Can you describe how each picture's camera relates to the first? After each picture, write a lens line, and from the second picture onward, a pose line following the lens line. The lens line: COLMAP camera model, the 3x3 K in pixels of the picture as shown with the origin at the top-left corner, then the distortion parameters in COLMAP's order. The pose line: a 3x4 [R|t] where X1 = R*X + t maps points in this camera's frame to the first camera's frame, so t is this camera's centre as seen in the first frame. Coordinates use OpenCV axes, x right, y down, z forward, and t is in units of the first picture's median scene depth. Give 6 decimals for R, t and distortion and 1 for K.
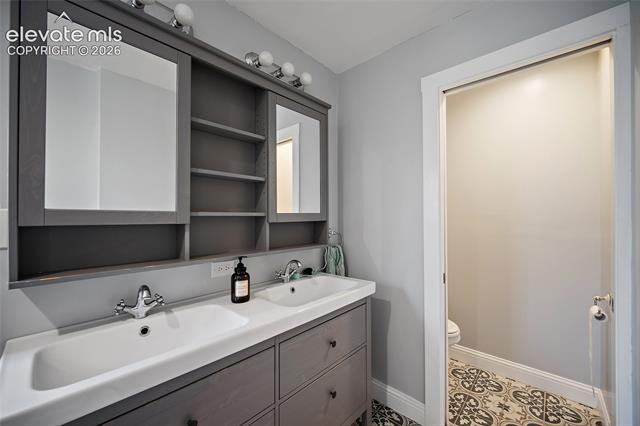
lens RADIAL K [[255.5, 0, 320.0], [0, 255.5, 213.0], [0, 0, 1]] dist [0.000967, 0.000065]
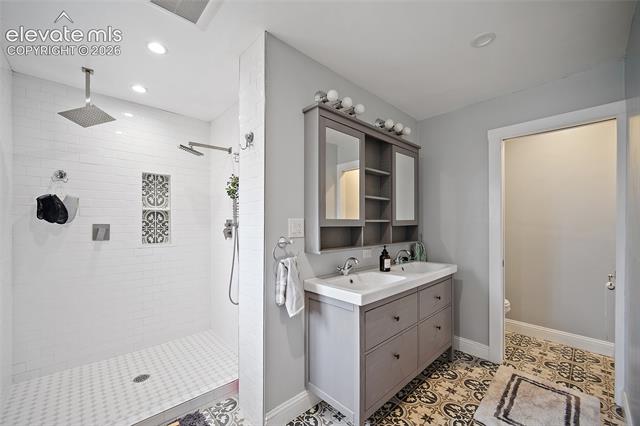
lens RADIAL K [[244.9, 0, 307.3], [0, 244.9, 223.9], [0, 0, 1]] dist [0.000378, -0.007456]
pose [[0.994066, 0.000306, -0.108776, -0.472185], [0.001841, 0.999806, 0.019631, -0.006208], [0.108761, -0.019715, 0.993872, -0.503607]]
